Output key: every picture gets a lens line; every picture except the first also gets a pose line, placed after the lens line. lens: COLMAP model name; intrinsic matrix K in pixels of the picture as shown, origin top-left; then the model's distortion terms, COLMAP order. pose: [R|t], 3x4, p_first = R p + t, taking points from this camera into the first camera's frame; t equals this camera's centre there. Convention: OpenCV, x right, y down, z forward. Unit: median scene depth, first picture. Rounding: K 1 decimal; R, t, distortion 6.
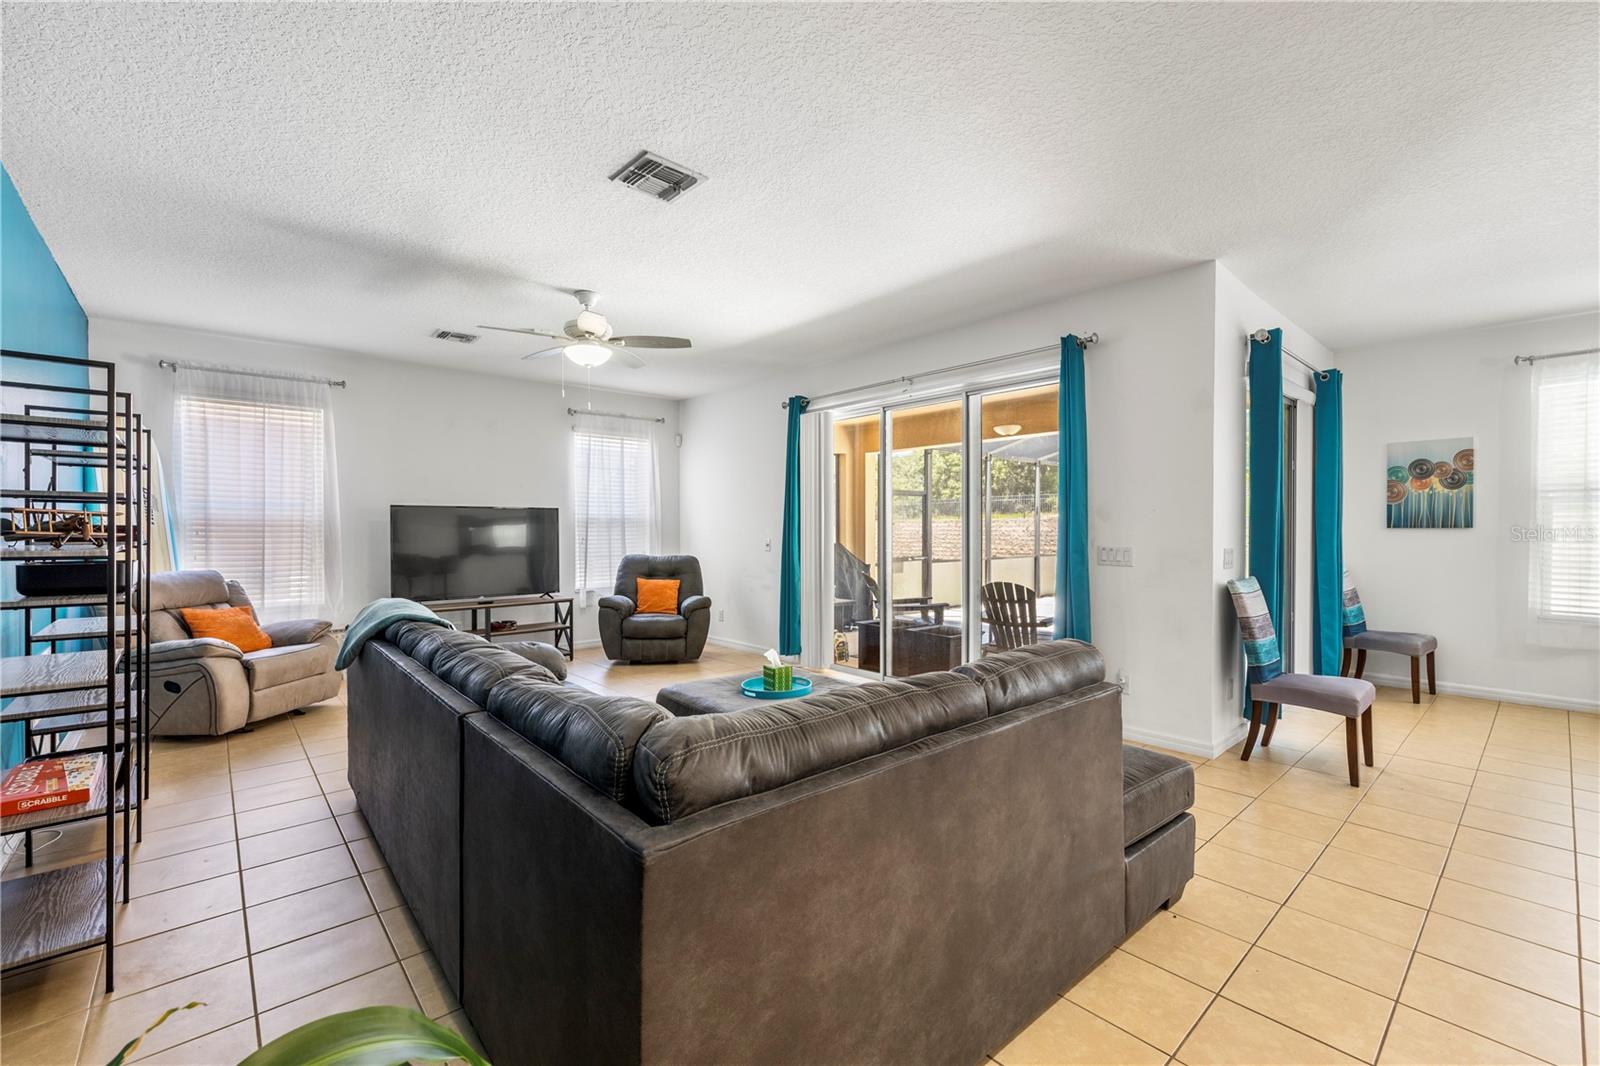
lens RADIAL K [[680.7, 0, 797.5], [0, 680.7, 528.8], [0, 0, 1]] dist [0.005003, -0.000282]
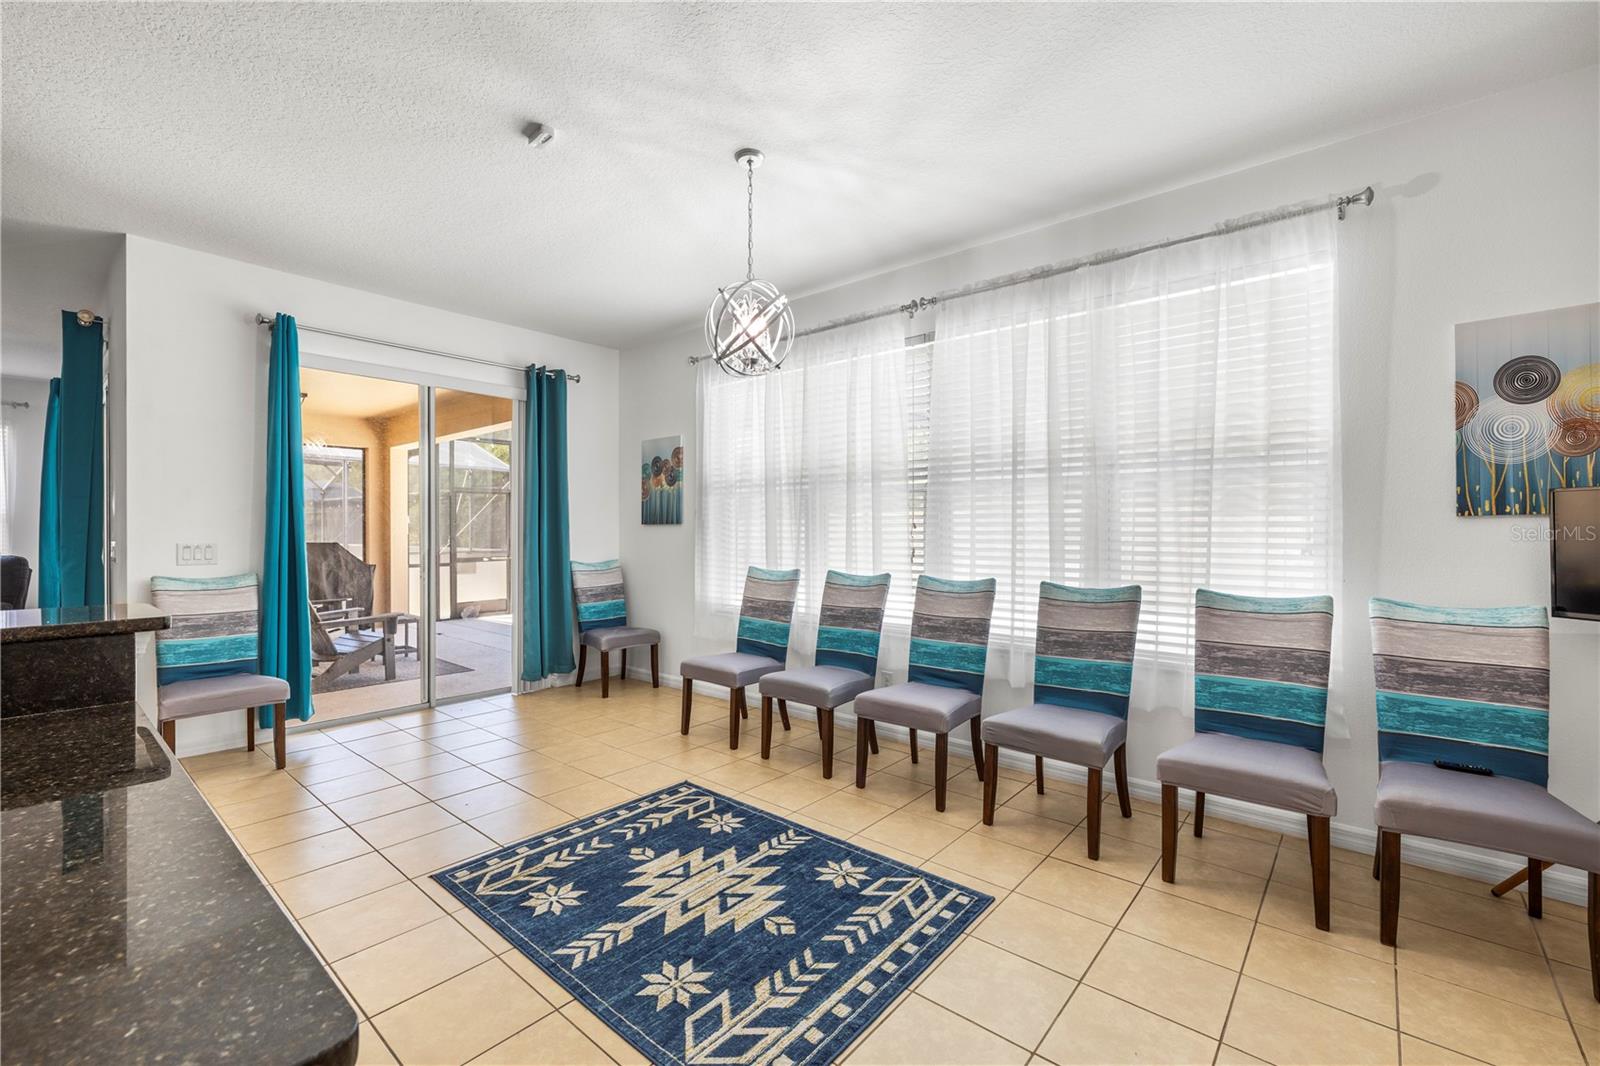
lens RADIAL K [[680.7, 0, 794.6], [0, 680.7, 533.4], [0, 0, 1]] dist [0.005003, -0.000282]
pose [[0.989166, 0.003332, 0.146760, 0.873603], [-0.003744, 0.999990, 0.002532, 0.008373], [-0.146750, -0.003054, 0.989169, -0.032903]]
